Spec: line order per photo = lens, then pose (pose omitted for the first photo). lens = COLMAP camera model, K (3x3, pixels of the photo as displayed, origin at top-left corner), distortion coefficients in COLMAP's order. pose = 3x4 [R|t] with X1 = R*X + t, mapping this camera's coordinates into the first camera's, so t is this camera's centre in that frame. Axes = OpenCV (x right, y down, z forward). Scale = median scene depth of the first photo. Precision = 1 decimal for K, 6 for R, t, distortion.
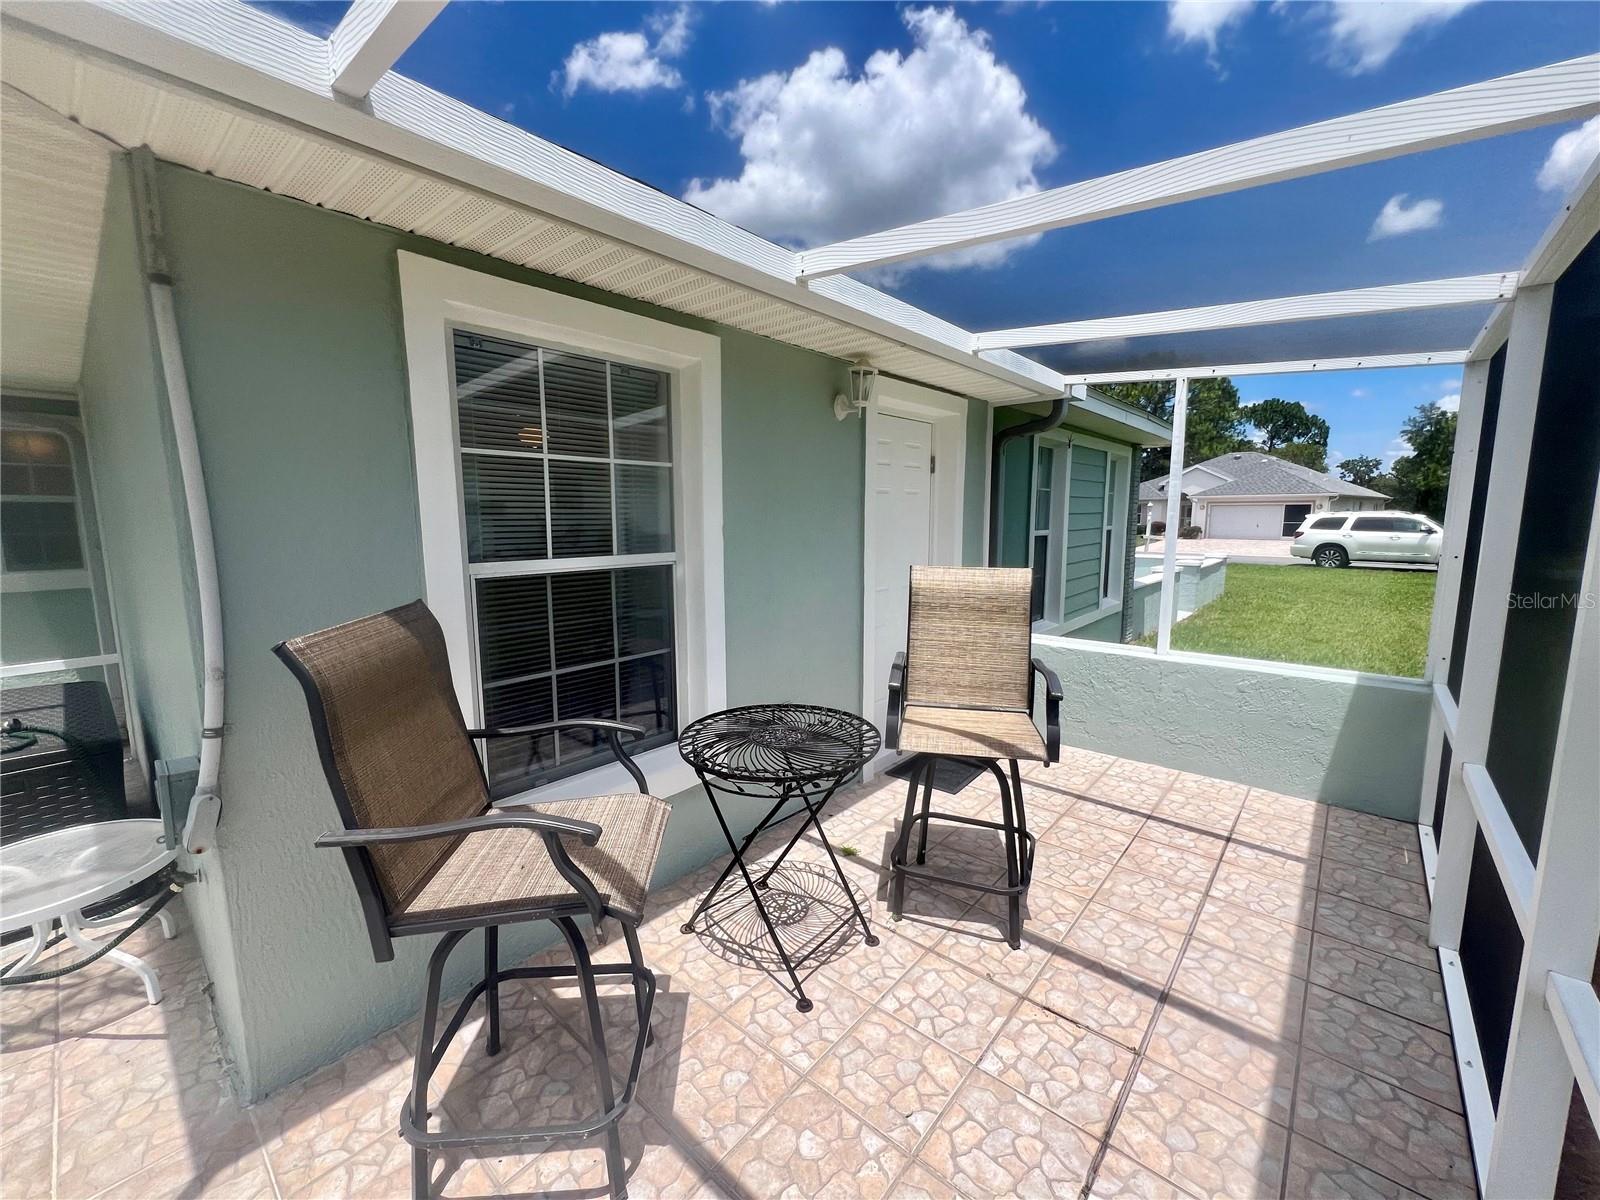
lens RADIAL K [[642.7, 0, 798.8], [0, 642.7, 599.2], [0, 0, 1]] dist [-0.002358, -0.000083]
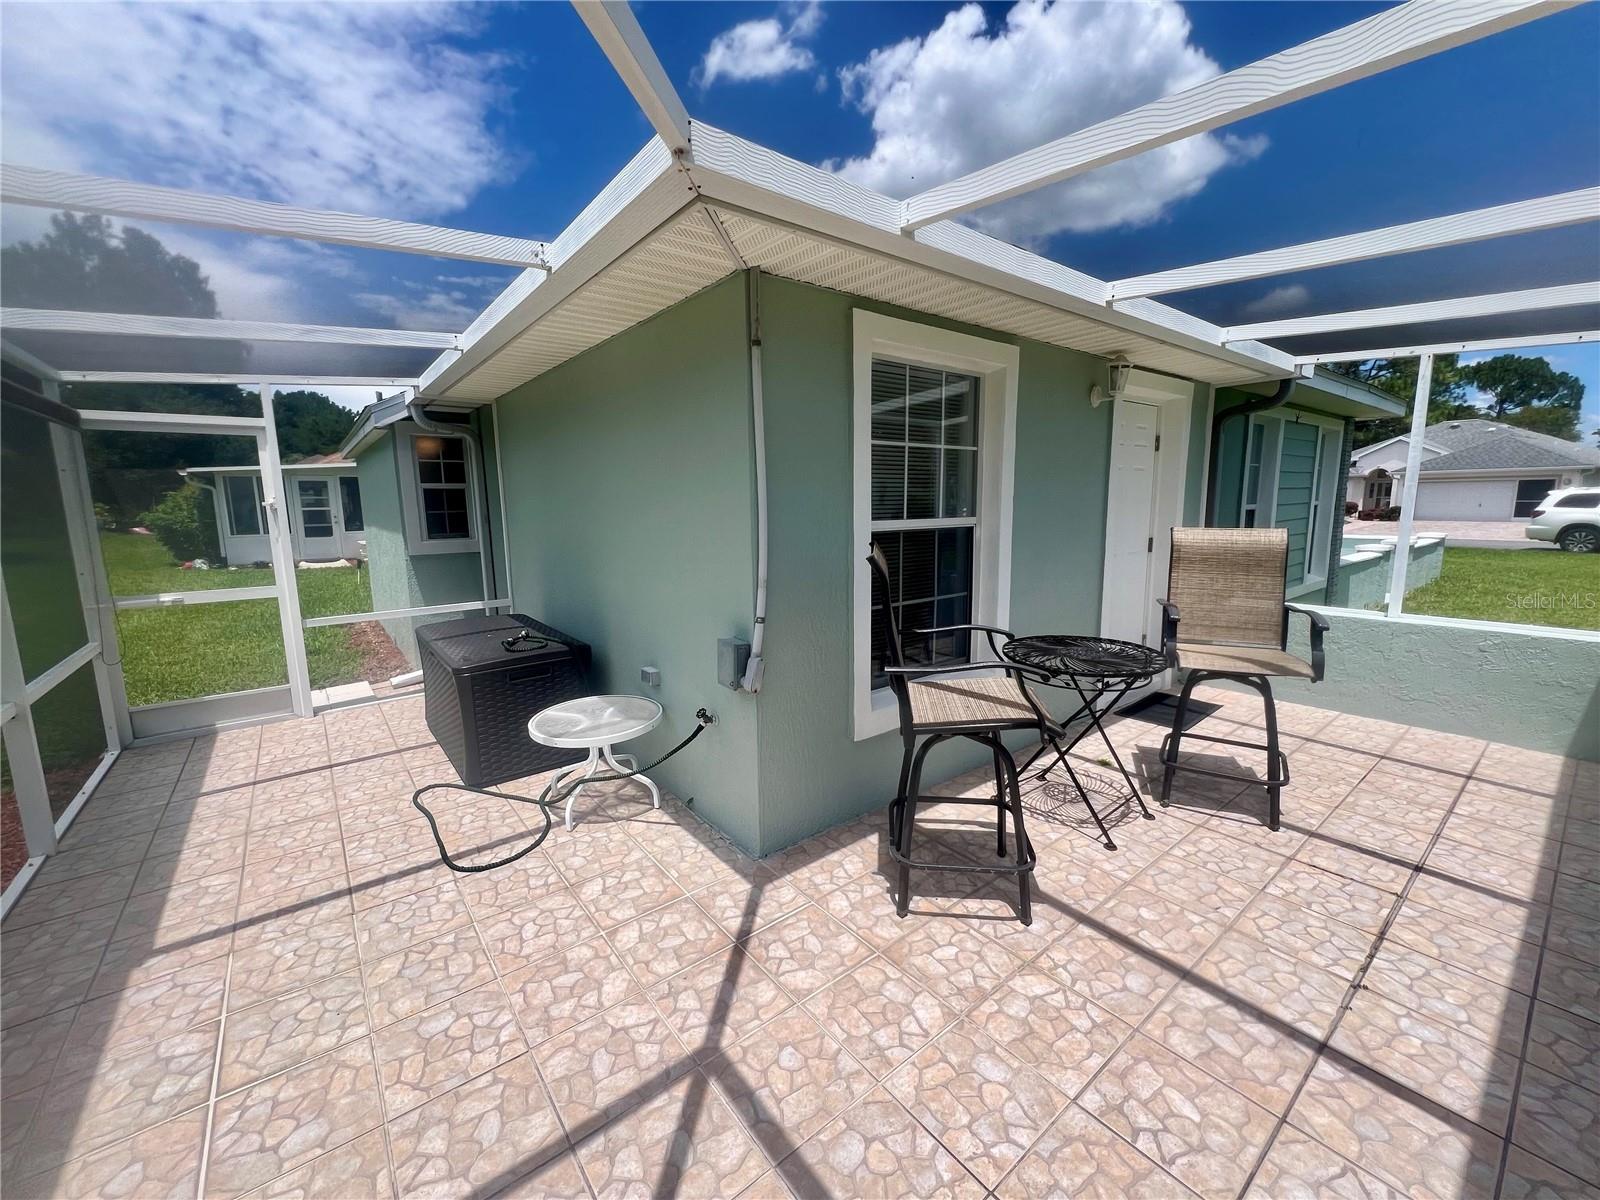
lens RADIAL K [[642.7, 0, 800.0], [0, 642.7, 600.0], [0, 0, 1]] dist [0.002034, -0.000180]
pose [[0.982633, 0.020536, -0.184417, -0.242587], [-0.015928, 0.999524, 0.026434, 0.052441], [0.184872, -0.023037, 0.982493, -0.272459]]
